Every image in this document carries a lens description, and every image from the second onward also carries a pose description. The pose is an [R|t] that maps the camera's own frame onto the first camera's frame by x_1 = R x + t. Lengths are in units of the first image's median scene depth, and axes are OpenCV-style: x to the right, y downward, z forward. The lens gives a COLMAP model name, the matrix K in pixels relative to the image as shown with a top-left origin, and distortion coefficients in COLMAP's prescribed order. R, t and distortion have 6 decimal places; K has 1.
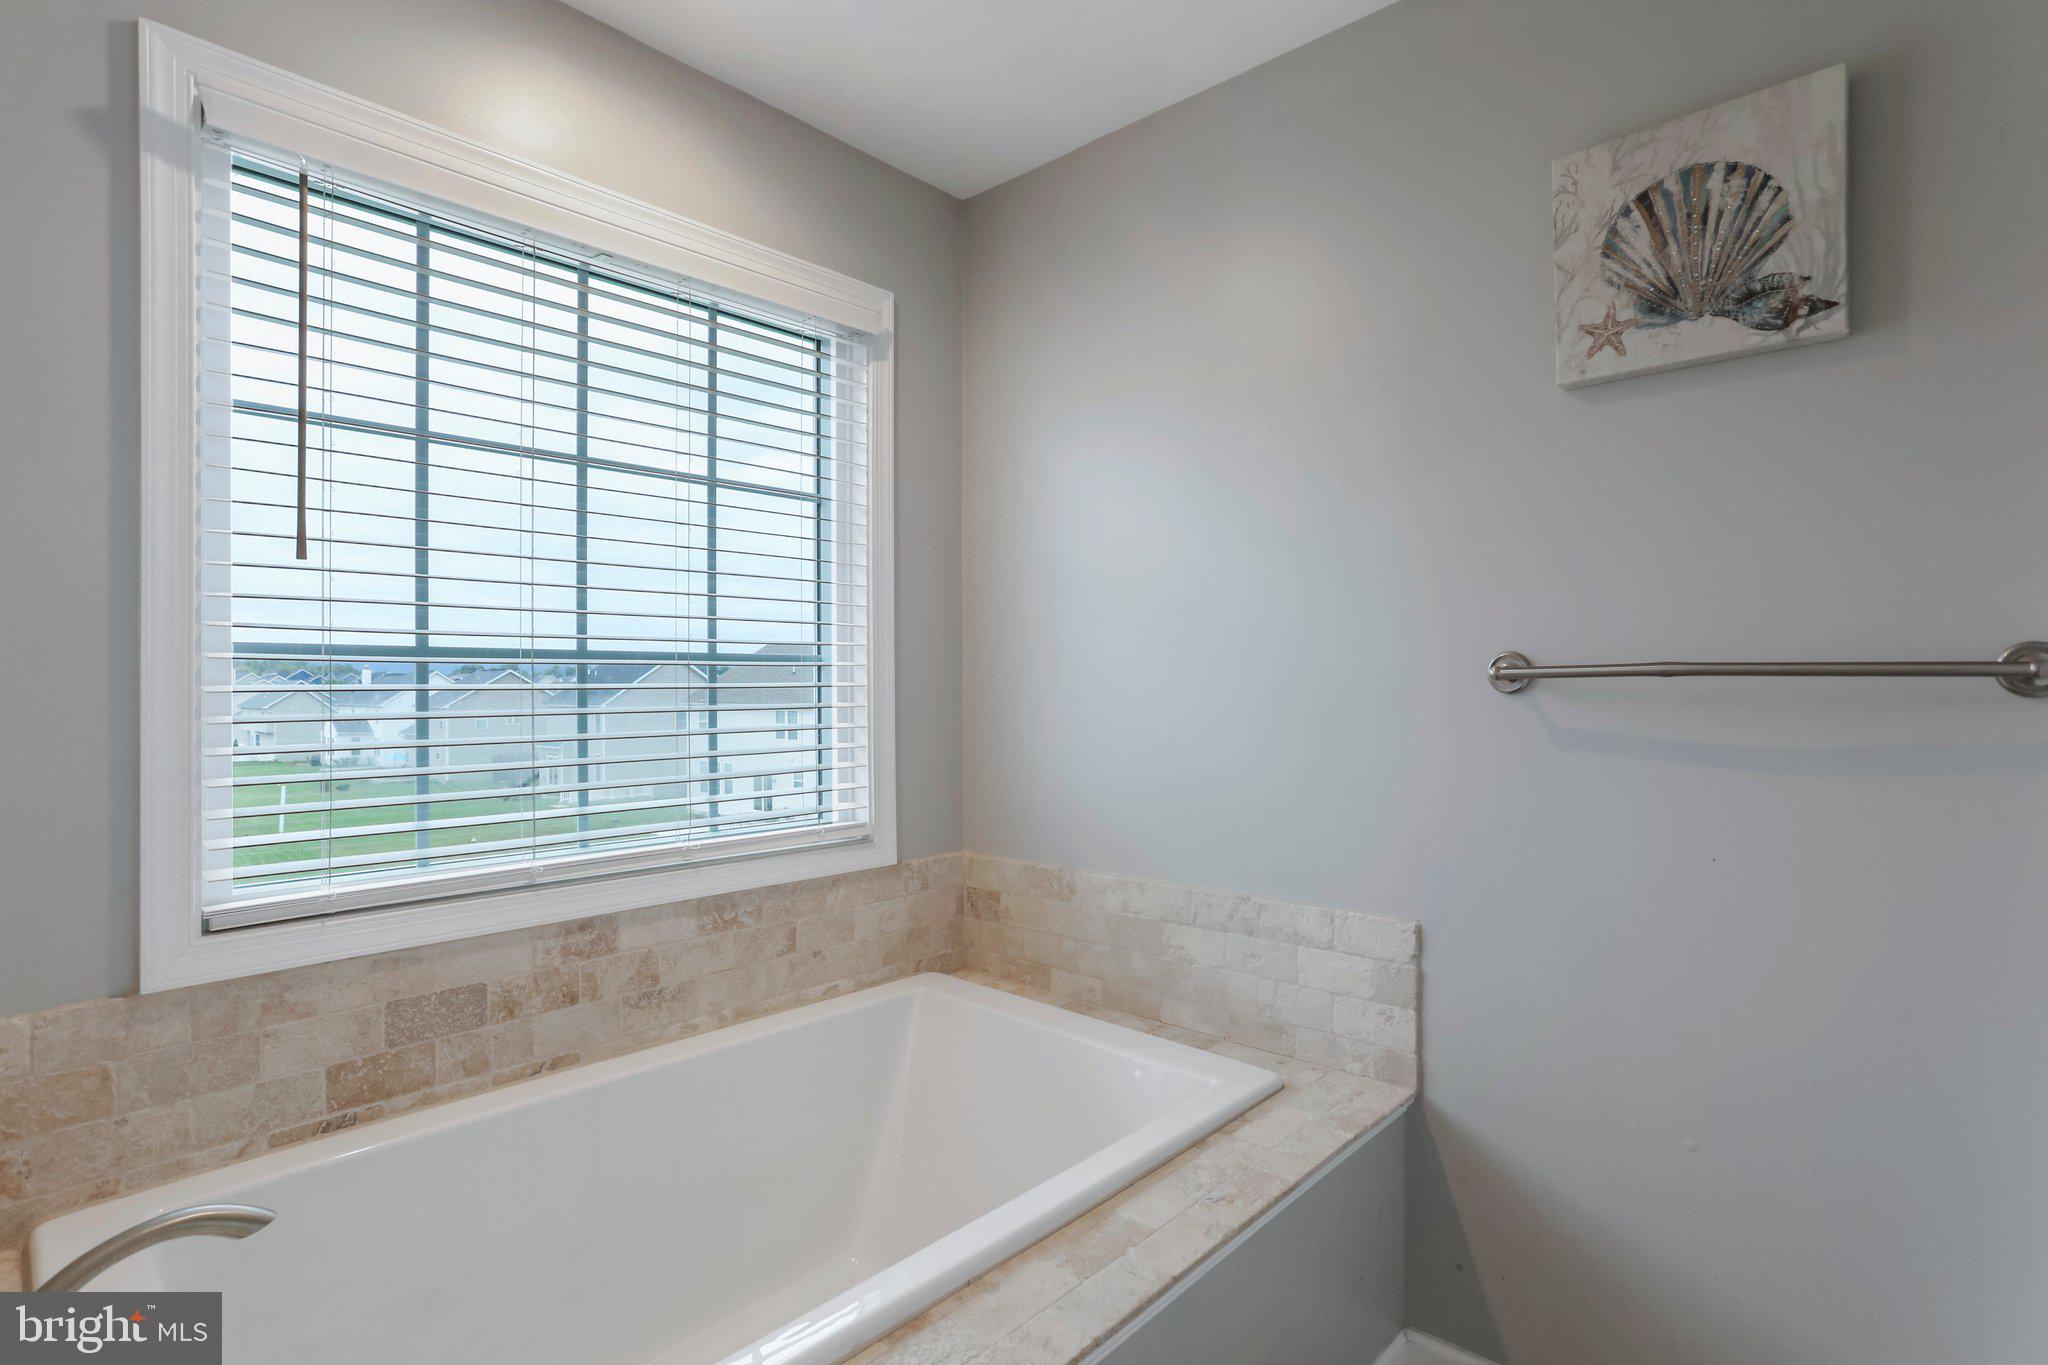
lens RADIAL K [[1004.4, 0, 1024.0], [0, 1004.4, 682.5], [0, 0, 1]] dist [-0.047321, 0.025746]
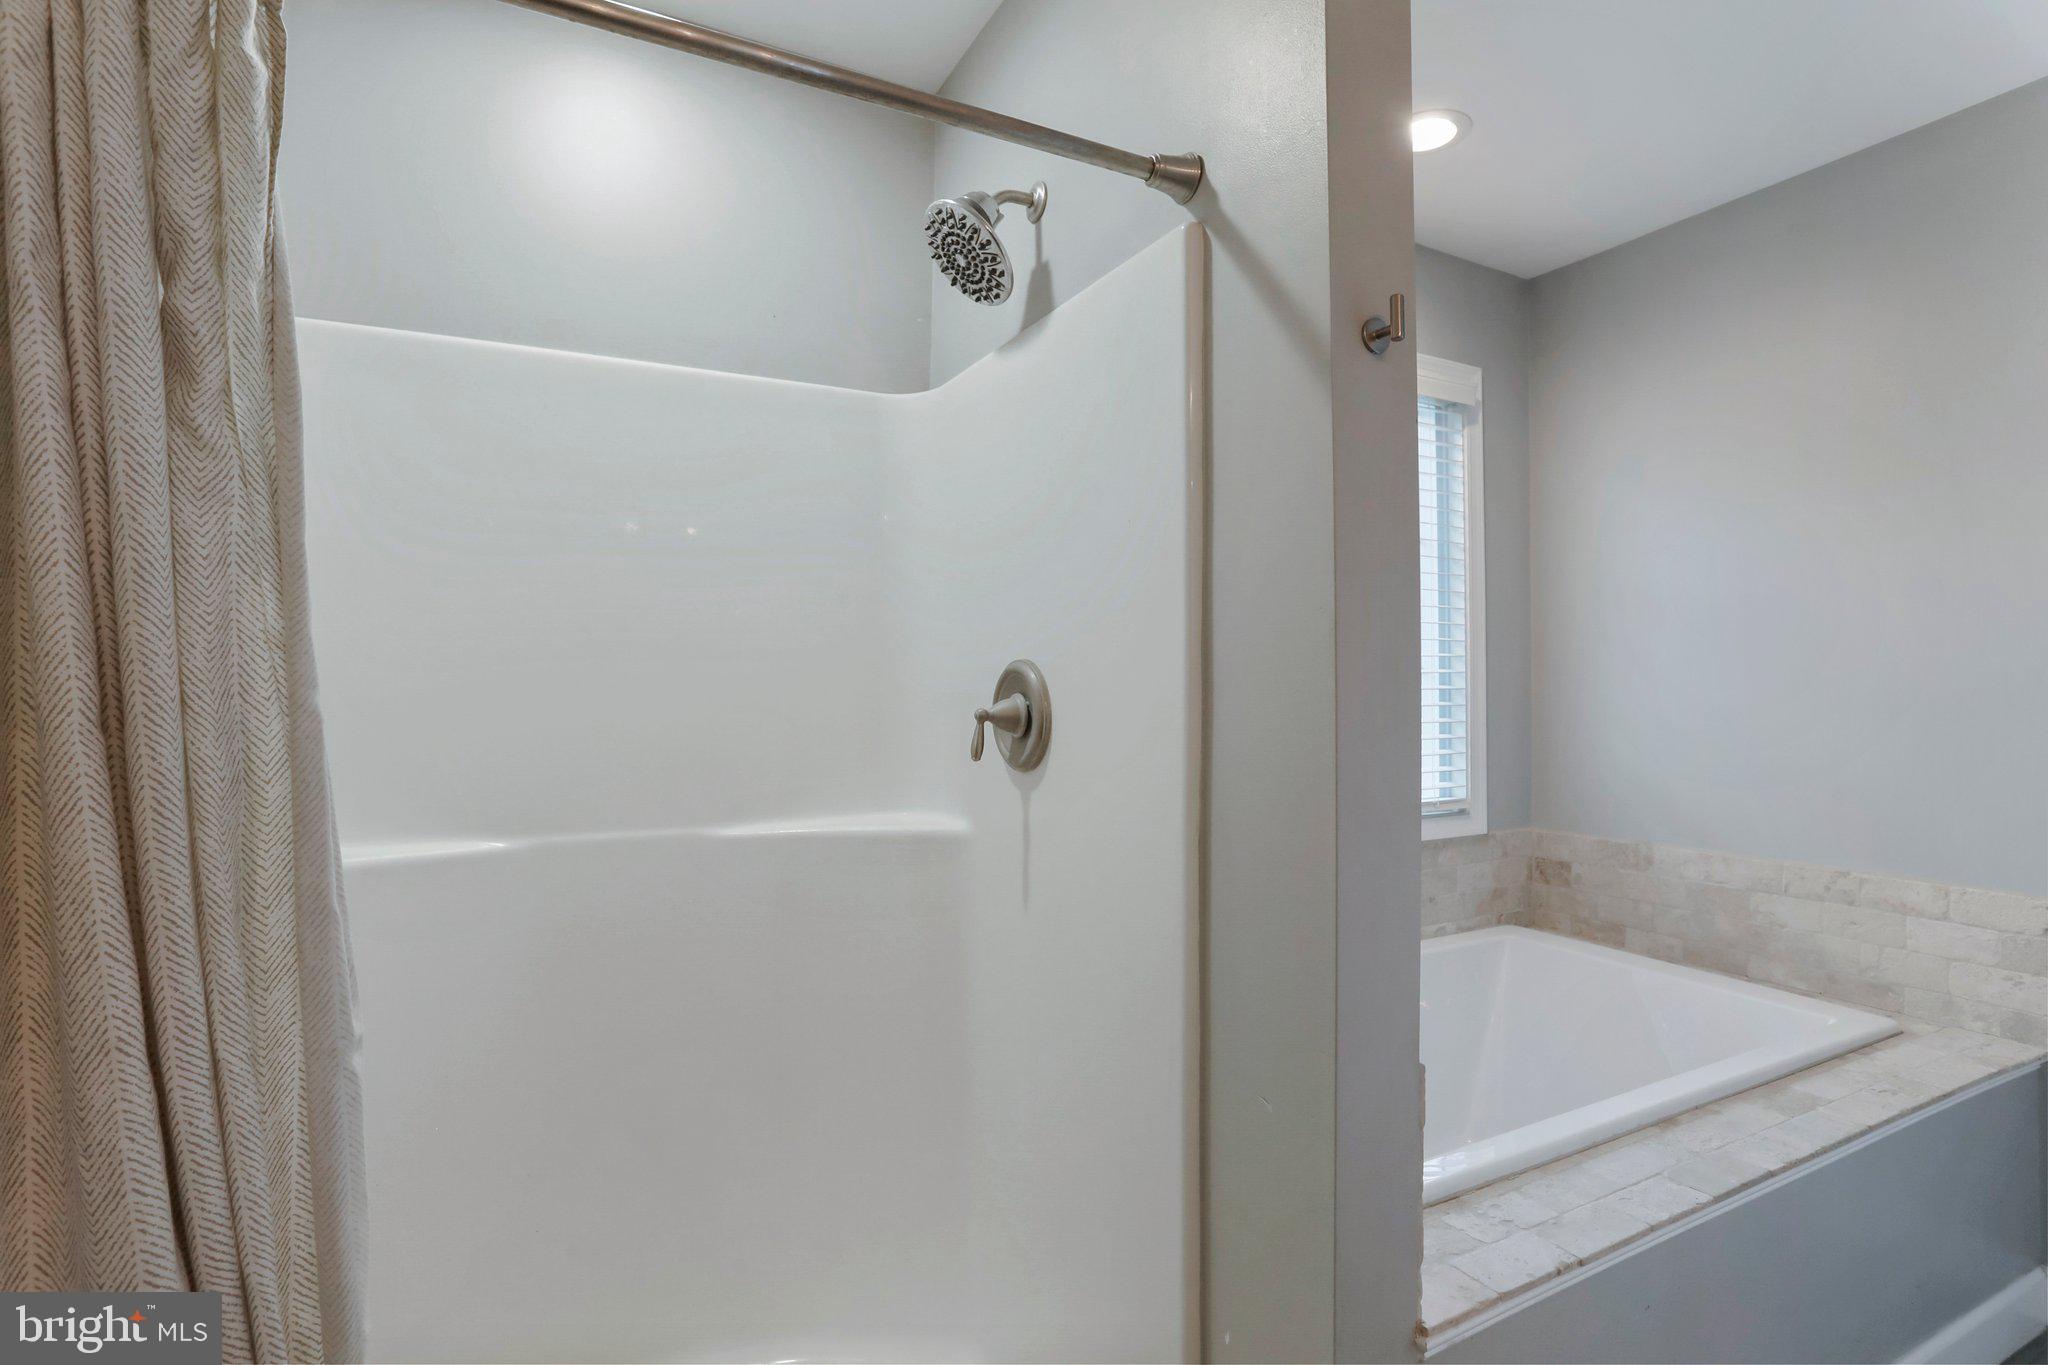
lens RADIAL K [[1004.4, 0, 1024.0], [0, 1004.4, 682.5], [0, 0, 1]] dist [-0.047321, 0.025746]
pose [[0.940807, -0.001669, -0.338940, -0.251887], [0.002599, 0.999994, 0.002289, -0.008673], [0.338934, -0.003034, 0.940805, -0.346452]]
